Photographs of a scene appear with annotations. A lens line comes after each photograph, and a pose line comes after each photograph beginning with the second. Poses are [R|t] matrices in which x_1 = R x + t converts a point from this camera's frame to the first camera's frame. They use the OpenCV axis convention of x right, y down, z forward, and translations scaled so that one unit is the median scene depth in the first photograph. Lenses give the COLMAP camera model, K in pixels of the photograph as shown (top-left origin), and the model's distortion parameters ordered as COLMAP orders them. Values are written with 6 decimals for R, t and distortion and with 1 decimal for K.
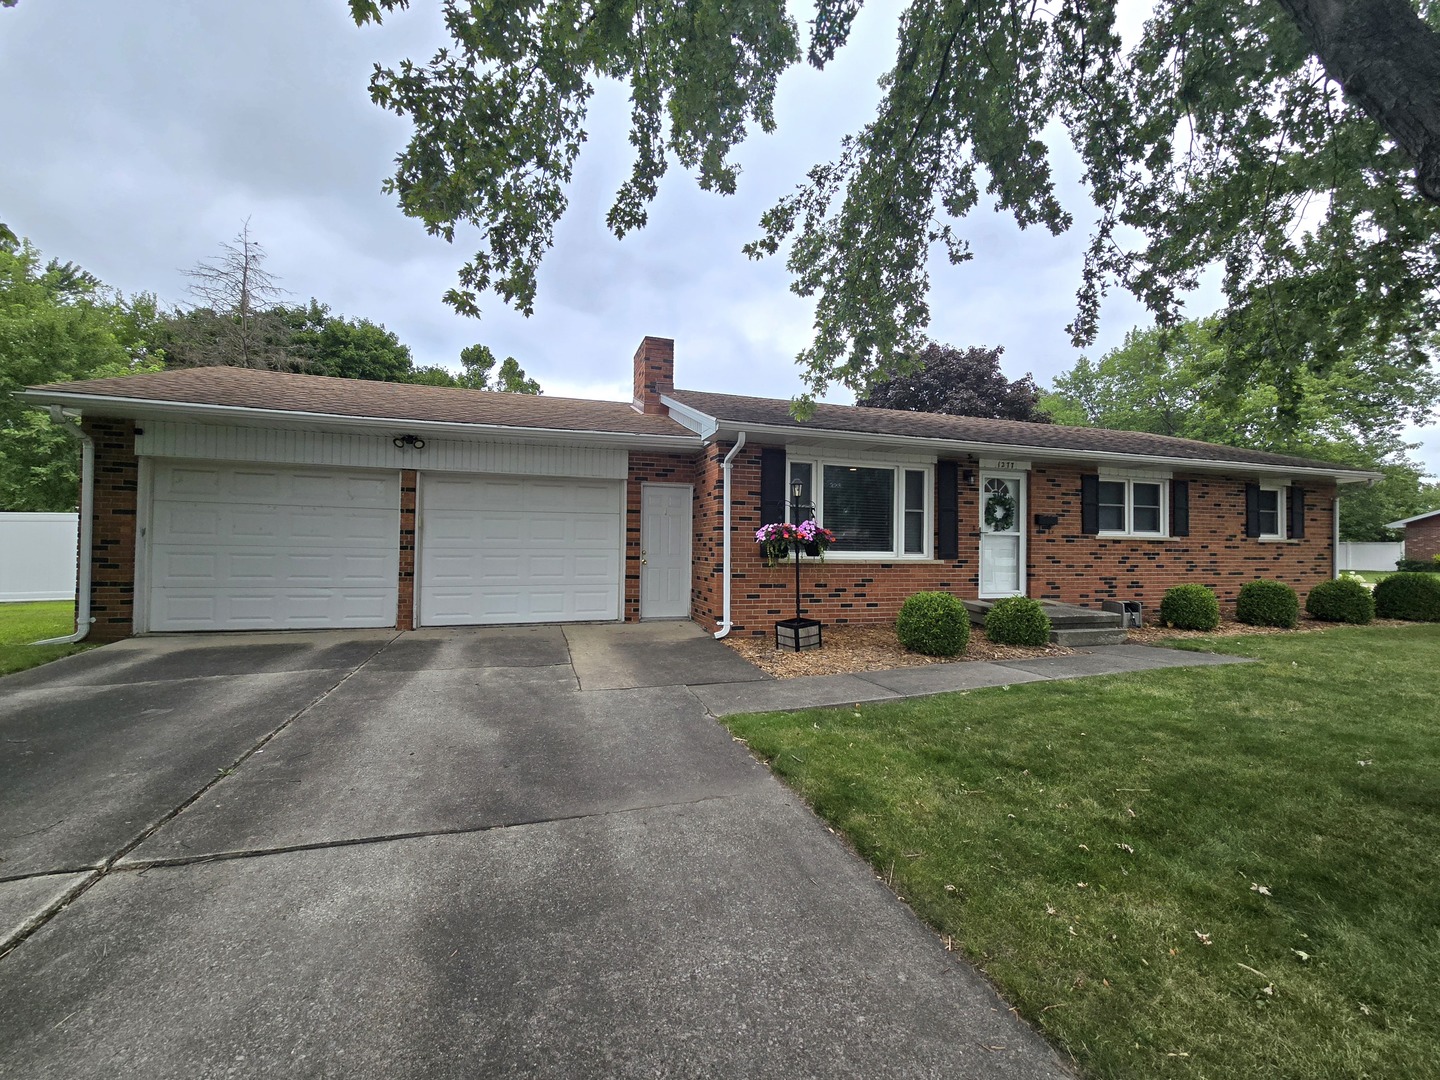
lens RADIAL K [[587.0, 0, 726.8], [0, 587.0, 537.9], [0, 0, 1]] dist [-0.000907, 0.000240]
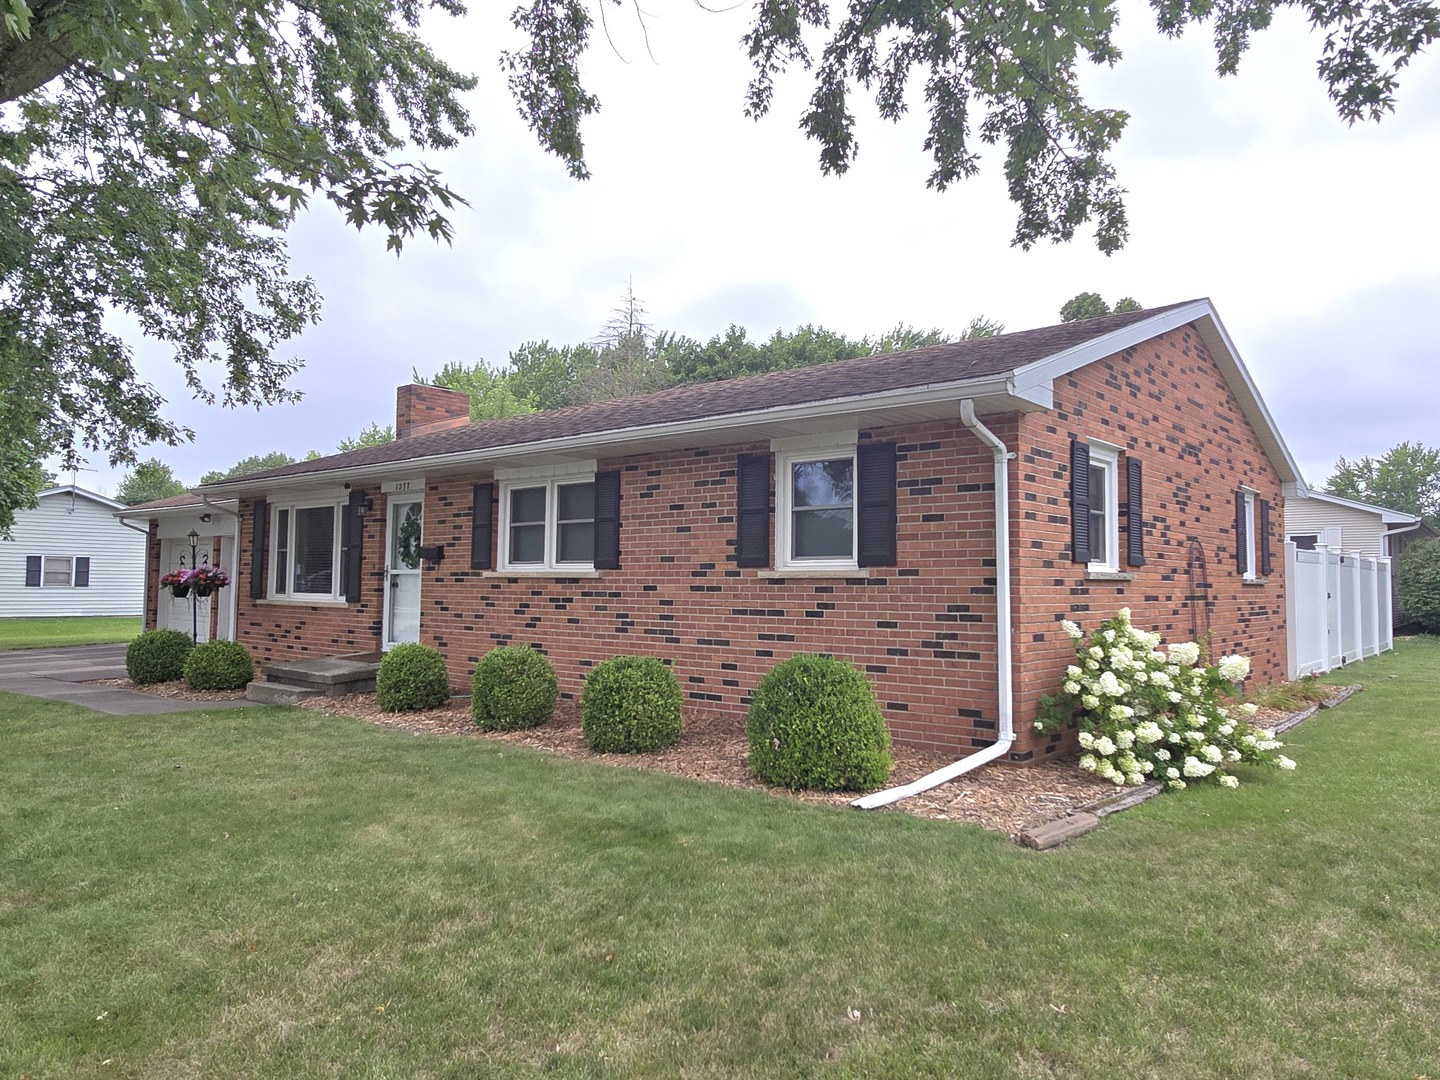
lens RADIAL K [[587.0, 0, 726.8], [0, 587.0, 537.9], [0, 0, 1]] dist [-0.000907, 0.000240]
pose [[0.729880, -0.051443, -0.681637, 1.263966], [0.031188, 0.998632, -0.041972, -0.005776], [0.682863, 0.009376, 0.730486, 0.672296]]
